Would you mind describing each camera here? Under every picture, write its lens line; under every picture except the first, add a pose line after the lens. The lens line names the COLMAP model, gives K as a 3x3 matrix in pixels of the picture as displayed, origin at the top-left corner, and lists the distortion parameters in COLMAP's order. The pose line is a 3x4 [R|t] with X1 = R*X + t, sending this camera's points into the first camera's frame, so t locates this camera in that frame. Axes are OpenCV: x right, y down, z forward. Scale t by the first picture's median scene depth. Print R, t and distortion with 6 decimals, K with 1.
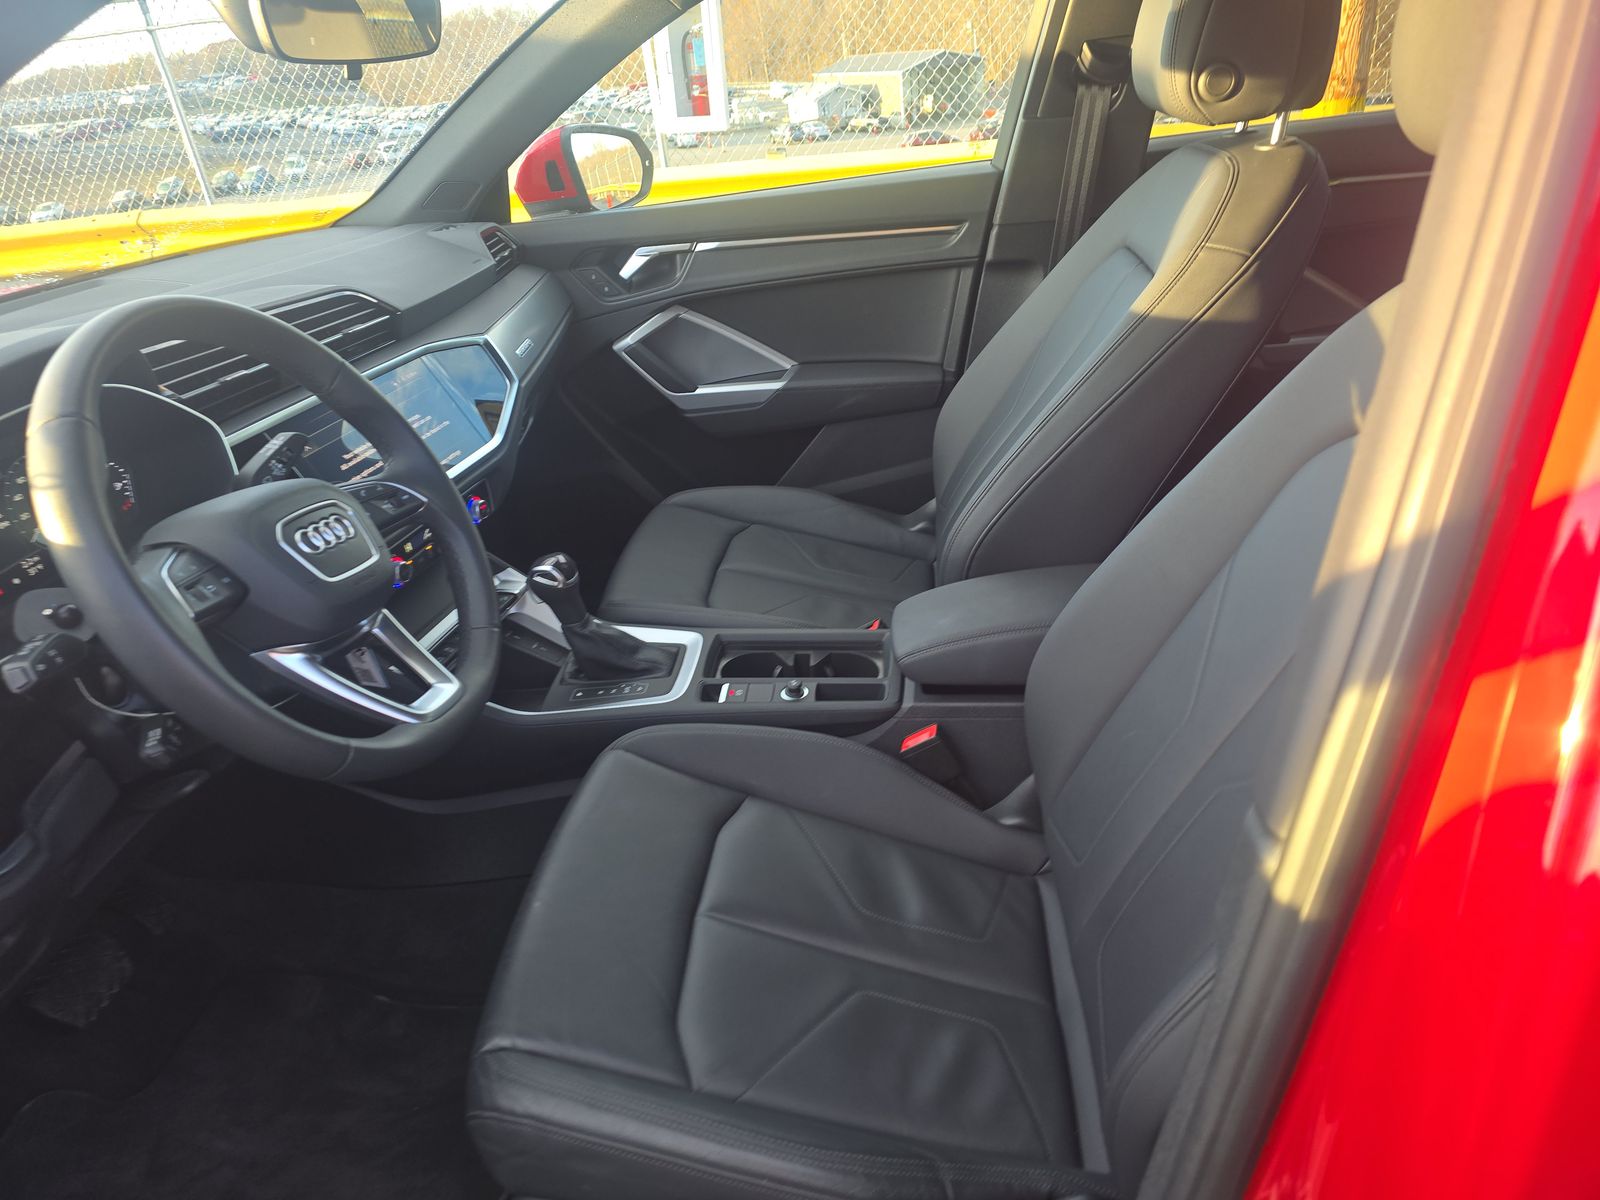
lens RADIAL K [[1049.8, 0, 793.5], [0, 1049.8, 606.9], [0, 0, 1]] dist [0.006280, -0.009481]
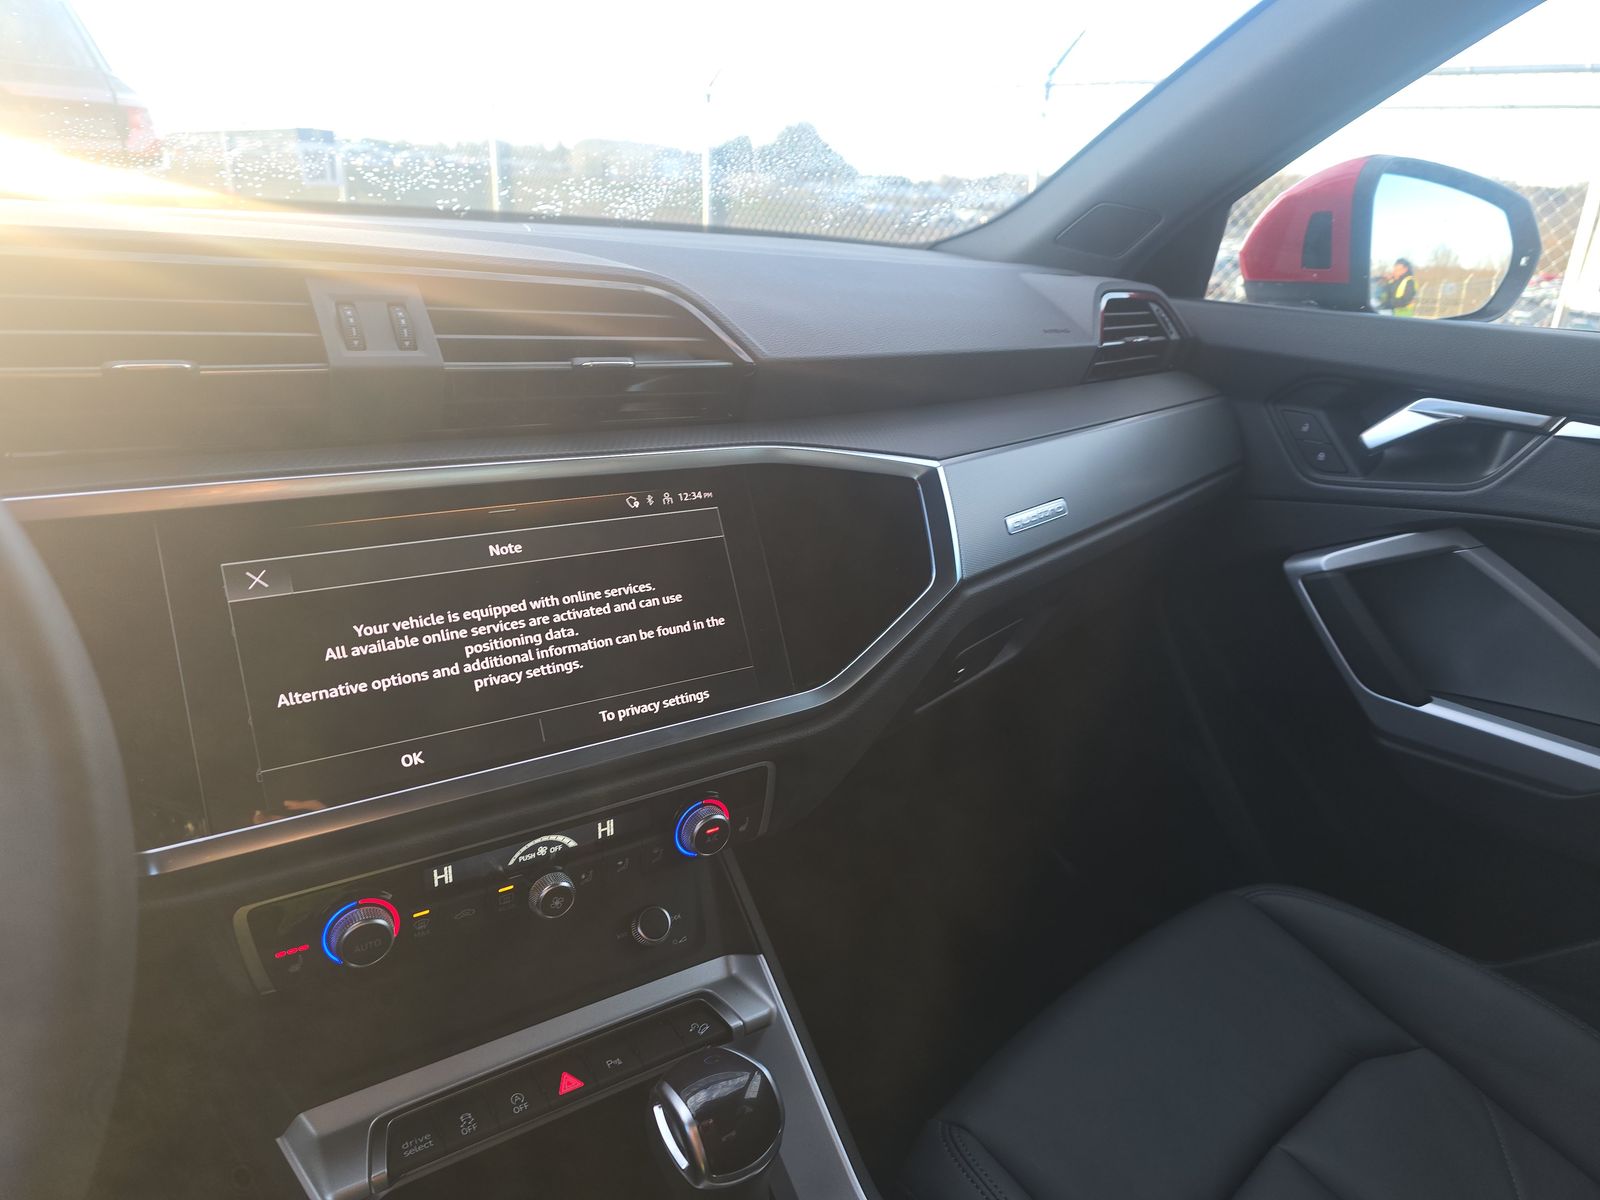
lens RADIAL K [[1049.8, 0, 789.5], [0, 1049.8, 598.4], [0, 0, 1]] dist [0.006280, -0.009481]
pose [[0.720490, 0.361322, -0.591896, -0.037686], [-0.424766, 0.904619, 0.035174, -0.149502], [0.548149, 0.226074, 0.805247, 0.467185]]
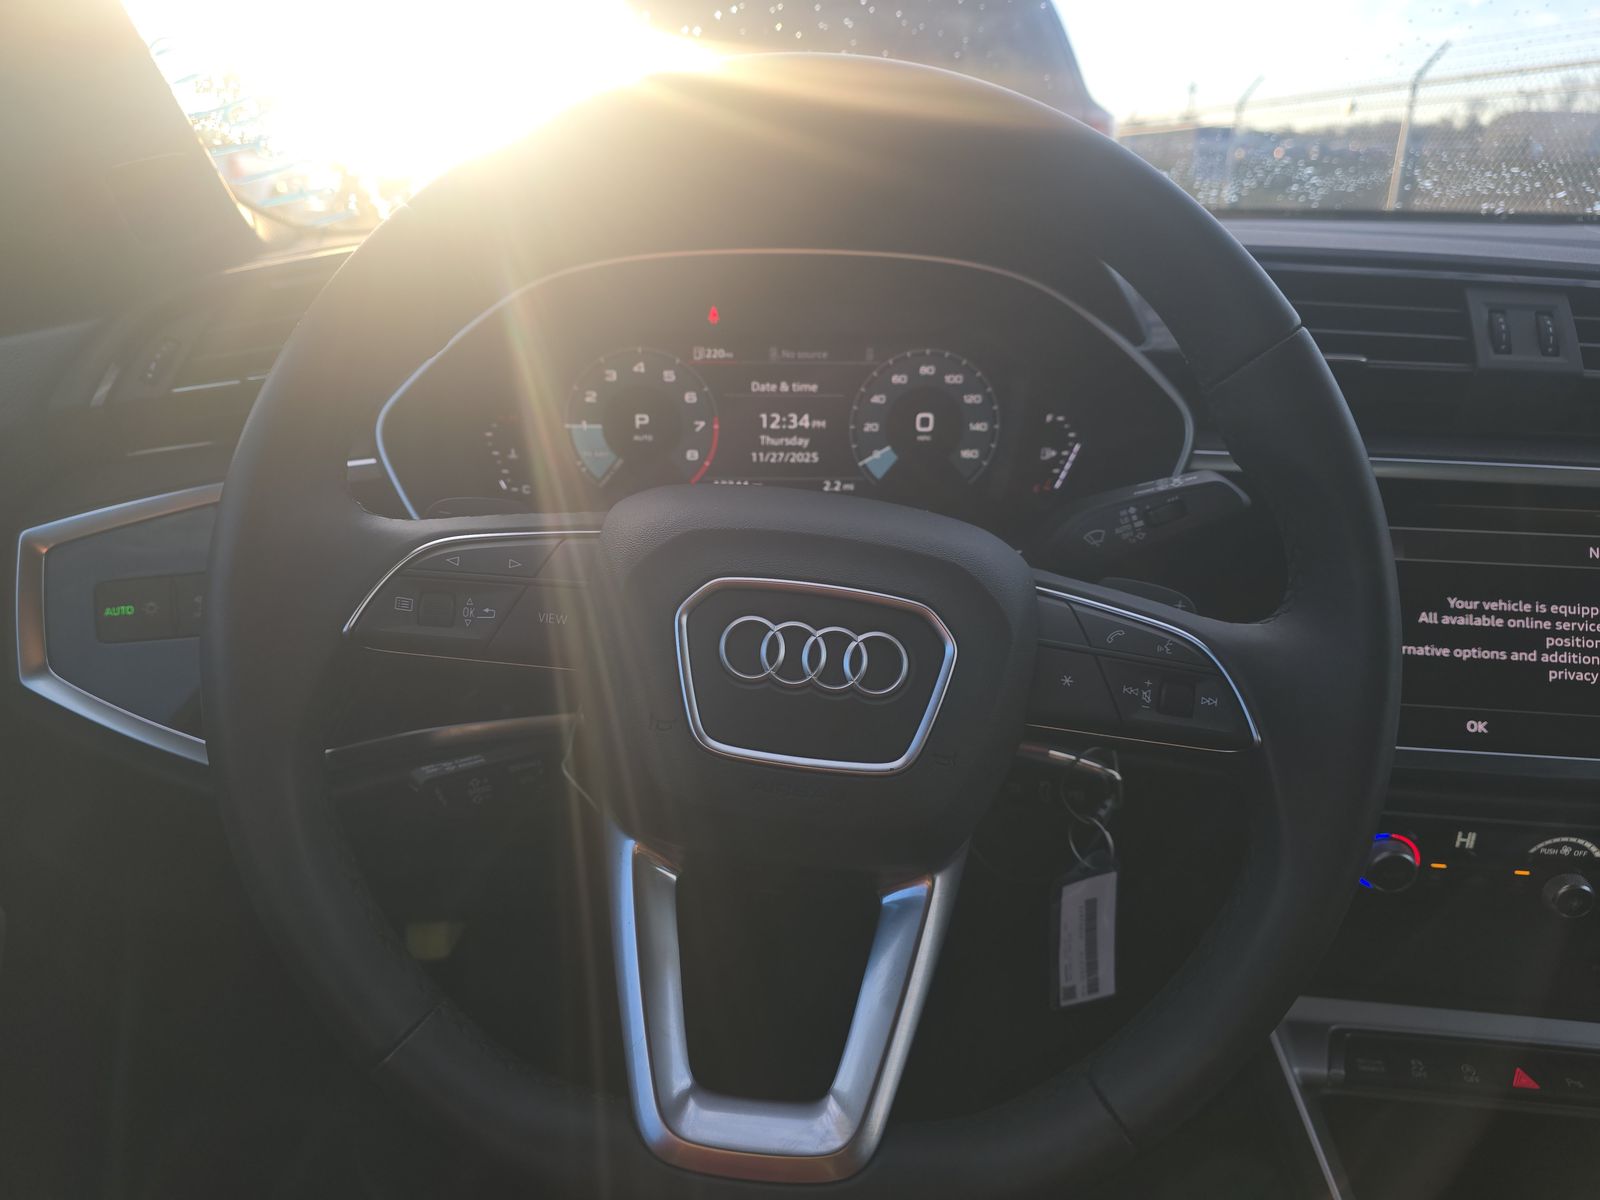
lens RADIAL K [[1049.8, 0, 801.3], [0, 1049.8, 587.3], [0, 0, 1]] dist [0.006280, -0.009481]
pose [[0.117064, 0.452167, -0.884218, -0.030465], [-0.476647, 0.806673, 0.349408, -0.107453], [0.871266, 0.380557, 0.309956, 0.371163]]
